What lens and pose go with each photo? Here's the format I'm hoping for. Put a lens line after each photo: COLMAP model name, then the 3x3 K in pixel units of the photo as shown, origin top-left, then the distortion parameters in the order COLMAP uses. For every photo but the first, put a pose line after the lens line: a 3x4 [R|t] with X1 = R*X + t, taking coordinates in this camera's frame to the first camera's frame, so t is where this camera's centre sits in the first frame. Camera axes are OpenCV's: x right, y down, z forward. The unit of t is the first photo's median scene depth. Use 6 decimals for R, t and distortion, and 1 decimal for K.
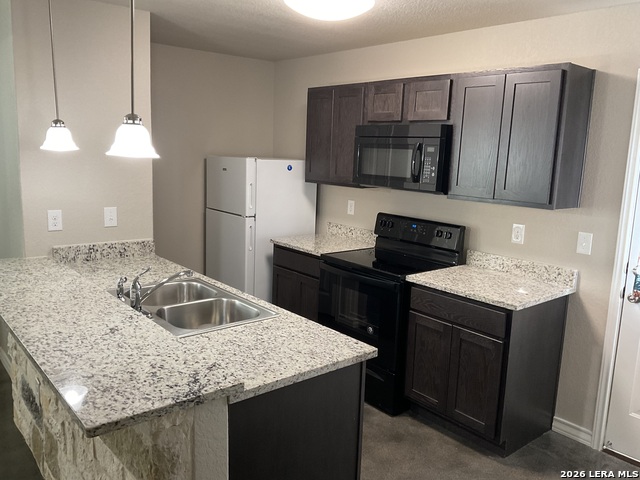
lens RADIAL K [[533.8, 0, 320.0], [0, 533.8, 240.0], [0, 0, 1]] dist [0.134628, -0.257625]
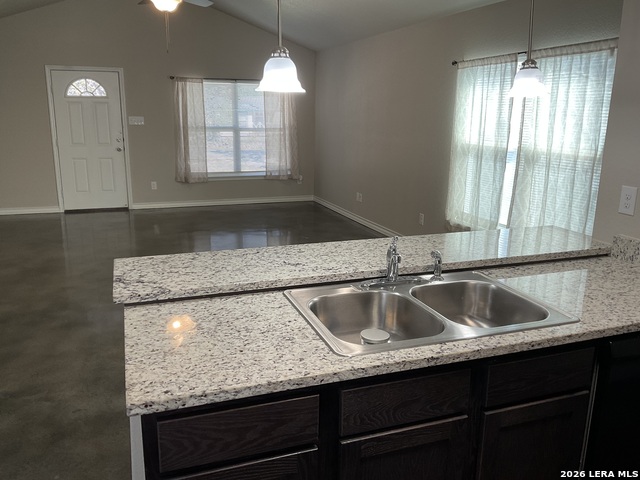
lens RADIAL K [[533.8, 0, 320.0], [0, 533.8, 240.0], [0, 0, 1]] dist [0.134628, -0.257625]
pose [[-0.353402, 0.179474, -0.918094, 0.556726], [-0.183742, 0.948988, 0.256241, -0.156437], [0.917249, 0.259249, -0.302397, 1.377781]]
